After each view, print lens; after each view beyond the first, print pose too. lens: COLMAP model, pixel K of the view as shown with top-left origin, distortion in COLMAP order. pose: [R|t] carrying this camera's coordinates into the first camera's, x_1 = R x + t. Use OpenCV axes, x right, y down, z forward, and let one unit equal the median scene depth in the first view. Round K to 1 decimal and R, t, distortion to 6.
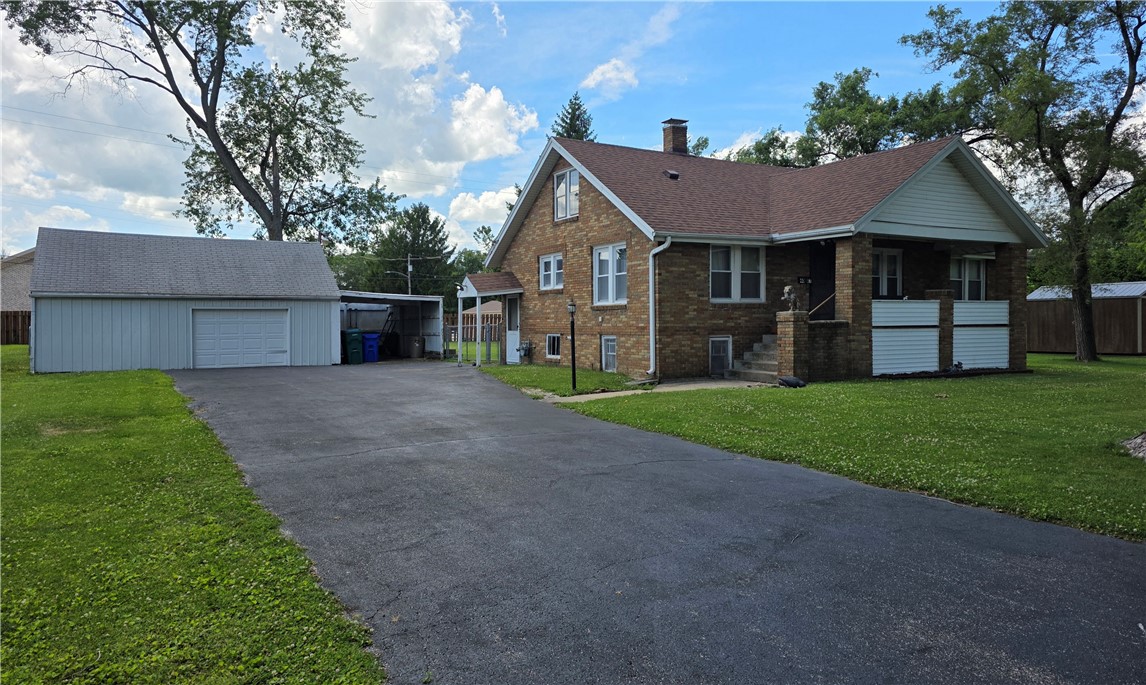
lens RADIAL K [[743.3, 0, 572.8], [0, 743.3, 336.2], [0, 0, 1]] dist [0.033772, -0.000144]
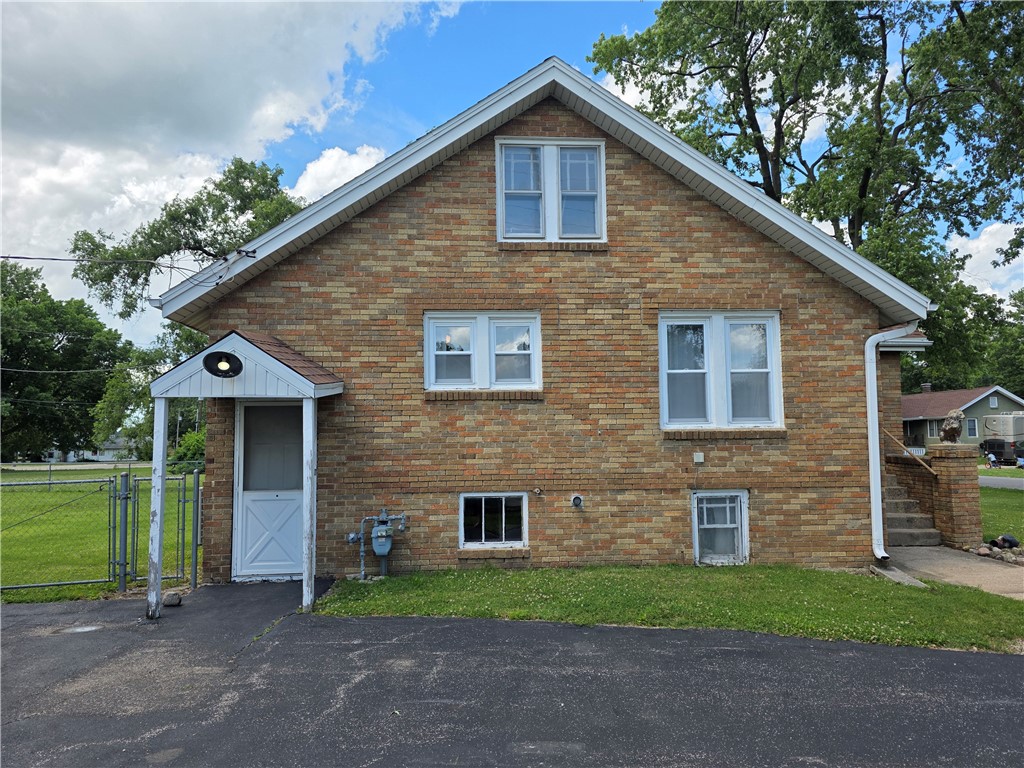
lens RADIAL K [[686.1, 0, 511.9], [0, 686.1, 386.0], [0, 0, 1]] dist [0.027090, -0.002441]
pose [[0.449067, 0.070511, 0.890711, -0.219228], [0.023935, 0.995574, -0.090880, -0.016301], [-0.893177, 0.062130, 0.445392, 0.459975]]
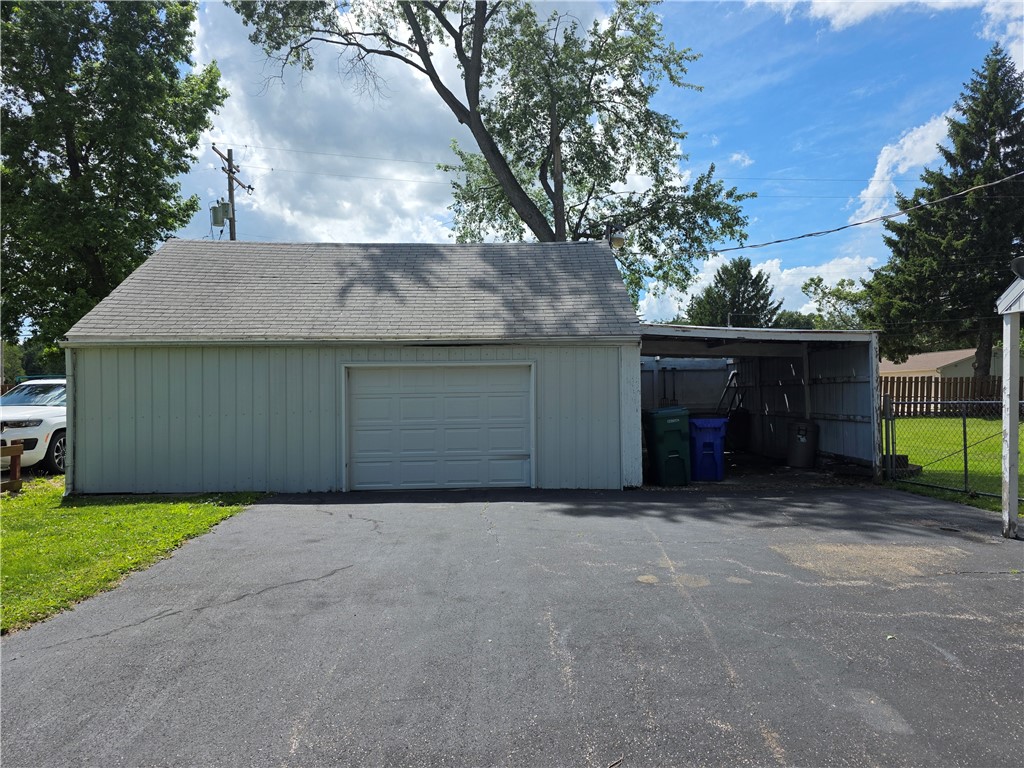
lens RADIAL K [[686.1, 0, 515.0], [0, 686.1, 386.0], [0, 0, 1]] dist [0.027090, -0.002441]
pose [[0.874167, -0.007391, -0.485569, -0.120304], [-0.002210, 0.999813, -0.019198, -0.010004], [0.485620, 0.017855, 0.873988, 0.408565]]
